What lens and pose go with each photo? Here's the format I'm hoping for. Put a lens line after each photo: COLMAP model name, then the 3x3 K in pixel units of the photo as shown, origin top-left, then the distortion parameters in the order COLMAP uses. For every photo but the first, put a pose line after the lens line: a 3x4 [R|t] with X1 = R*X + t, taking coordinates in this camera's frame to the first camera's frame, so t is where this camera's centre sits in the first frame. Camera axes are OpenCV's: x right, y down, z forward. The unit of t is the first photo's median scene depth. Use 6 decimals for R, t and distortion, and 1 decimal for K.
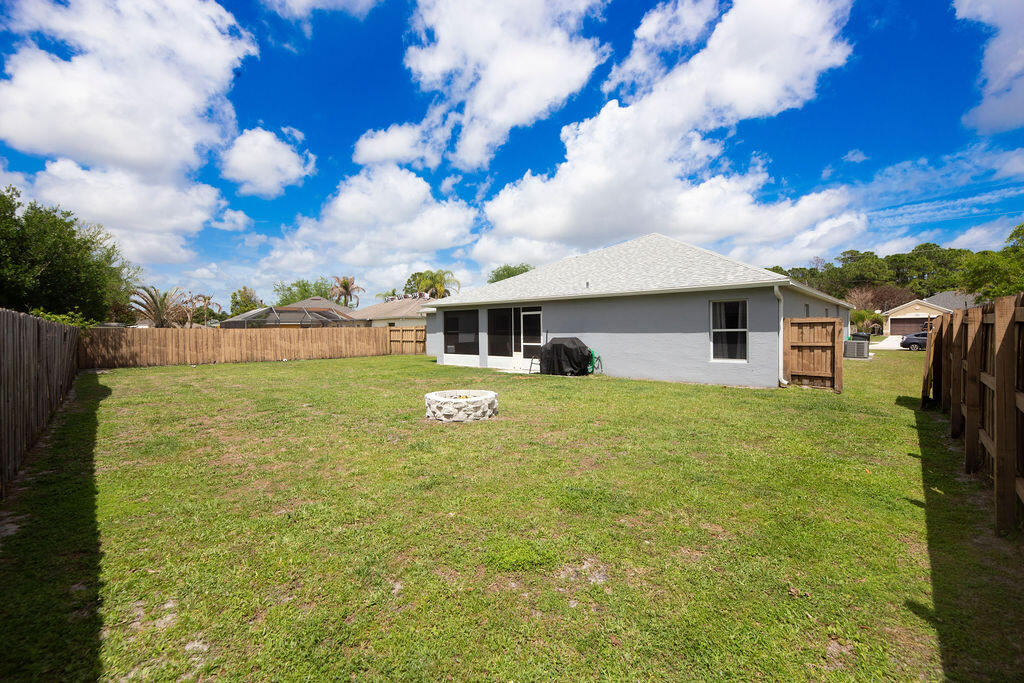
lens RADIAL K [[426.2, 0, 516.9], [0, 426.2, 332.8], [0, 0, 1]] dist [-0.001433, -0.000355]
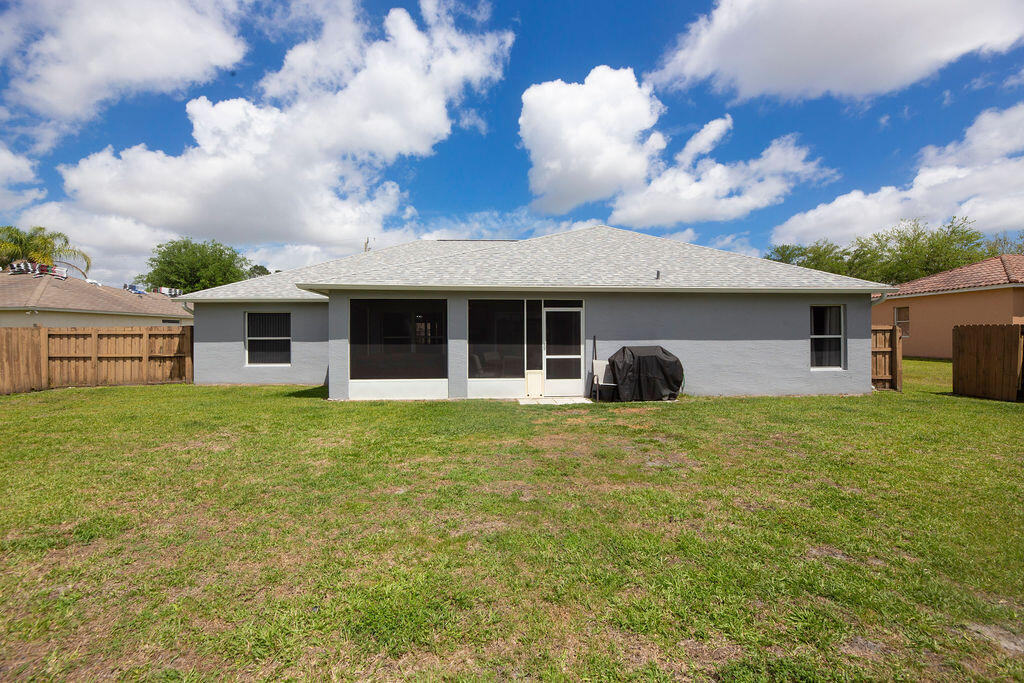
lens RADIAL K [[426.2, 0, 516.9], [0, 426.2, 332.8], [0, 0, 1]] dist [-0.001433, -0.000355]
pose [[0.707212, 0.012210, 0.706896, -0.466604], [0.001602, 0.999821, -0.018873, 0.001518], [-0.707000, 0.014479, 0.707065, 0.570166]]
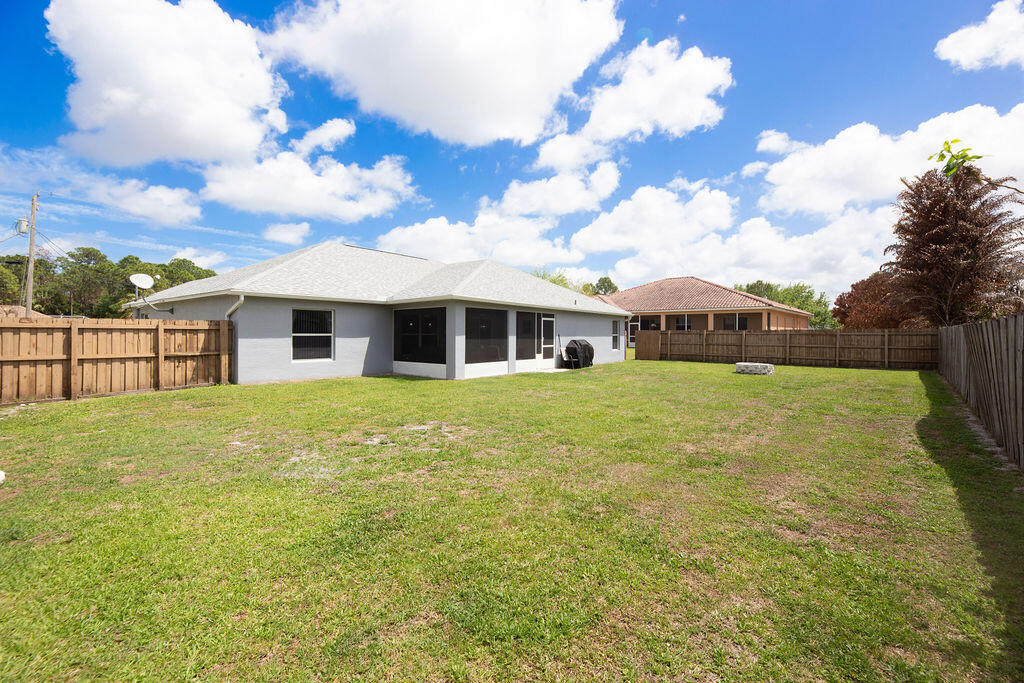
lens RADIAL K [[443.5, 0, 521.8], [0, 443.5, 320.2], [0, 0, 1]] dist [-0.009473, -0.000501]
pose [[-0.072129, 0.044388, 0.996407, -1.125247], [0.007783, 0.999004, -0.043940, 0.008488], [-0.997365, 0.004586, -0.072402, 1.126638]]
